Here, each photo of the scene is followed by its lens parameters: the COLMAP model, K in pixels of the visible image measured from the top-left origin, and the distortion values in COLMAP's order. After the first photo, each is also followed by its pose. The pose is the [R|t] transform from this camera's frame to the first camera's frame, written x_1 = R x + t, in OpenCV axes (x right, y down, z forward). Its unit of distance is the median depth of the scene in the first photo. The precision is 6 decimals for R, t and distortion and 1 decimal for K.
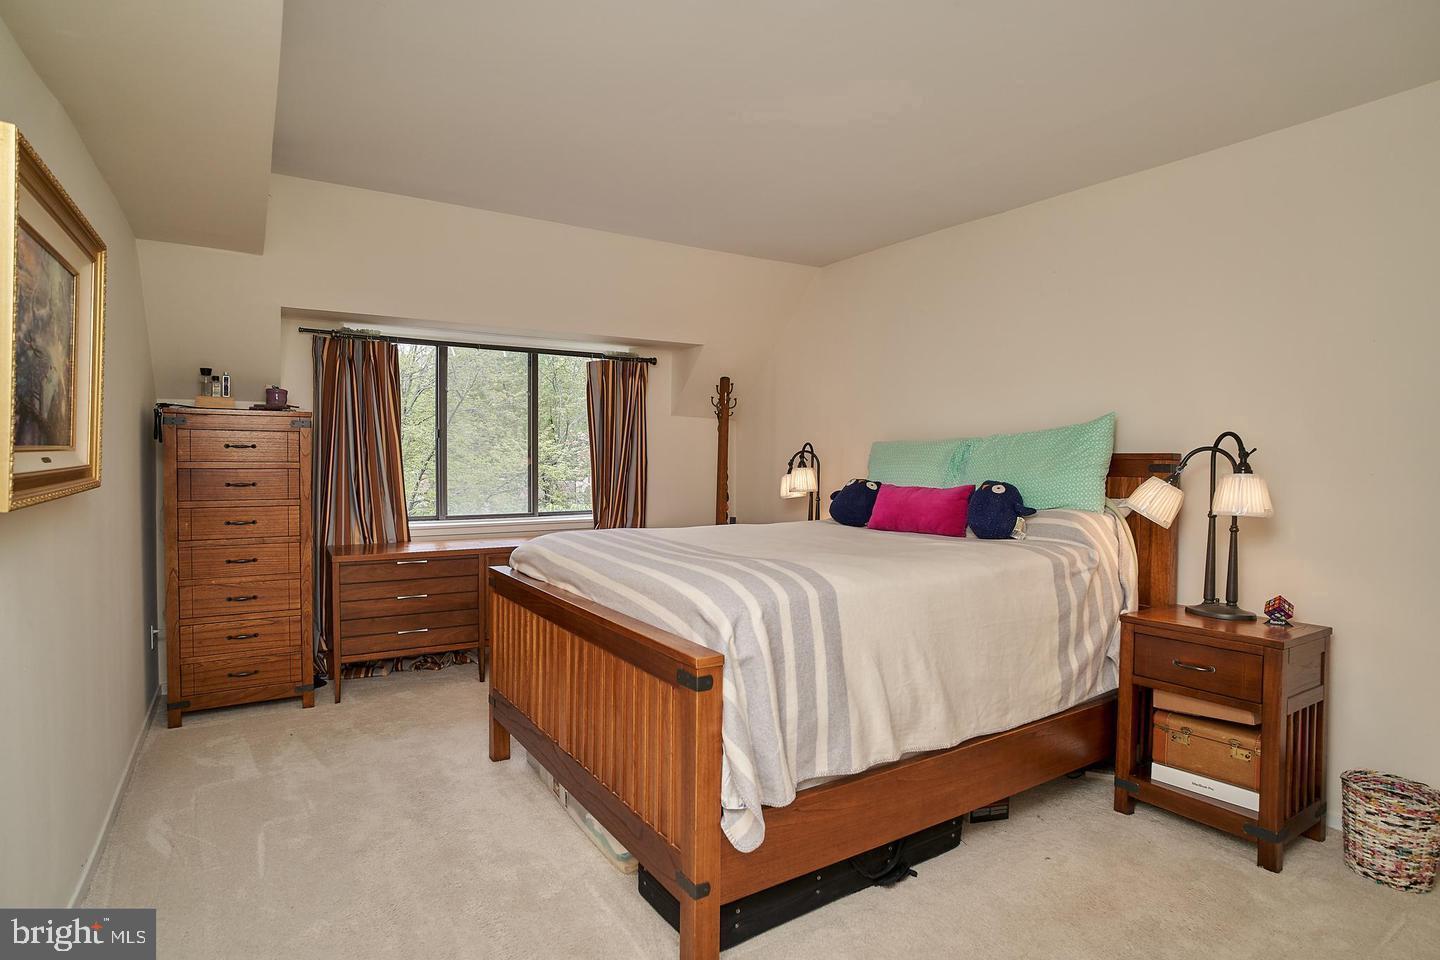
lens RADIAL K [[754.9, 0, 717.8], [0, 754.9, 477.6], [0, 0, 1]] dist [-0.084078, 0.048201]
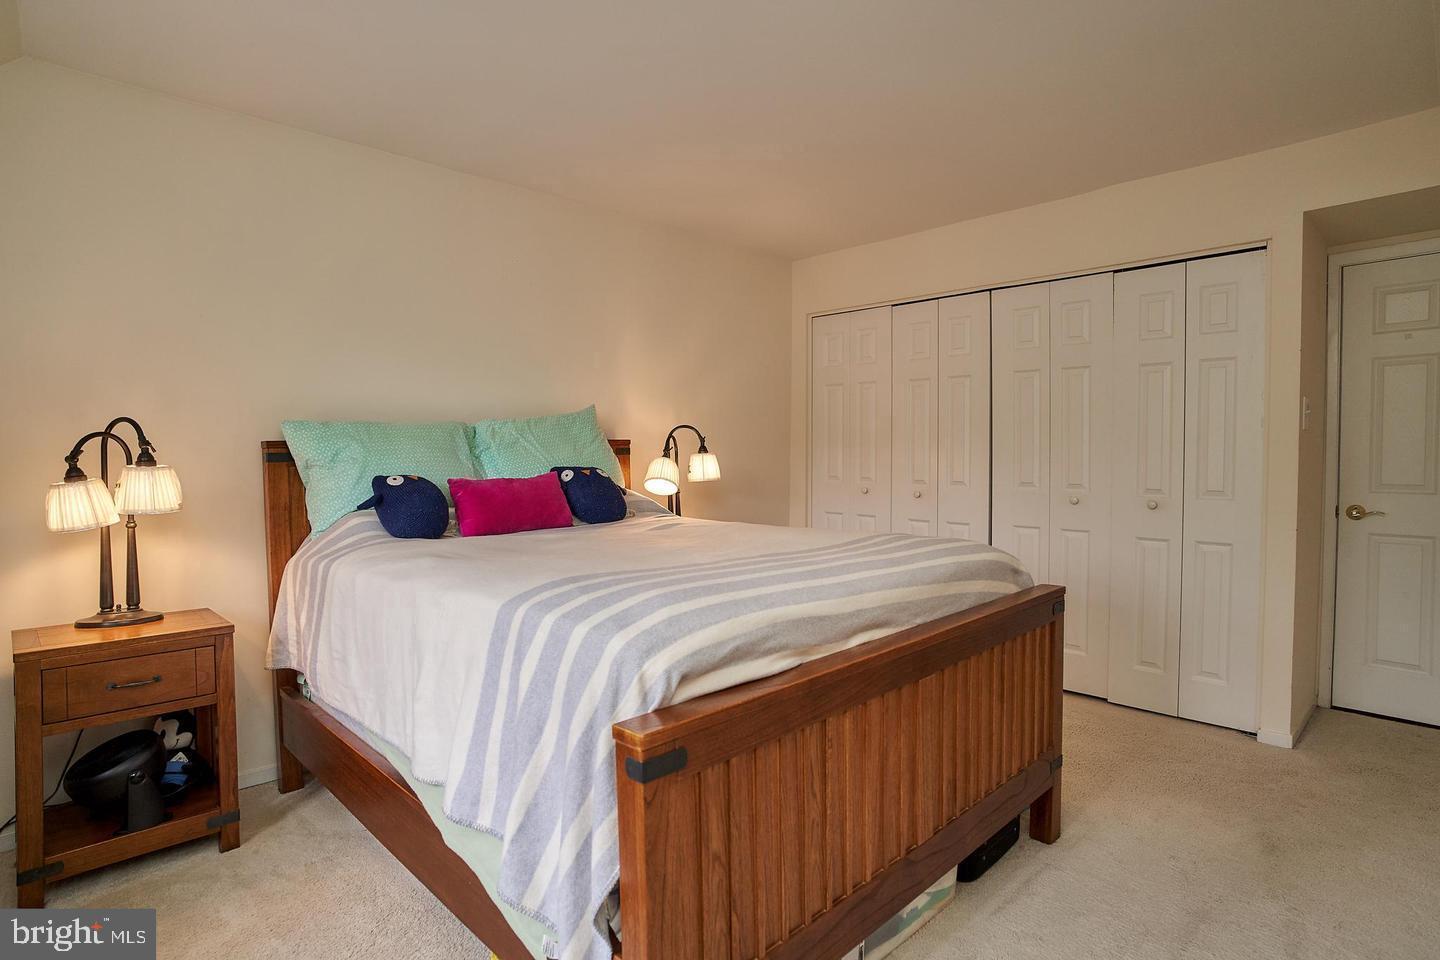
lens RADIAL K [[754.9, 0, 717.8], [0, 754.9, 477.6], [0, 0, 1]] dist [-0.084078, 0.048201]
pose [[-0.056822, -0.046136, 0.997318, -0.542719], [0.029372, 0.998422, 0.047861, -0.019229], [-0.997952, 0.032012, -0.055377, 0.733964]]
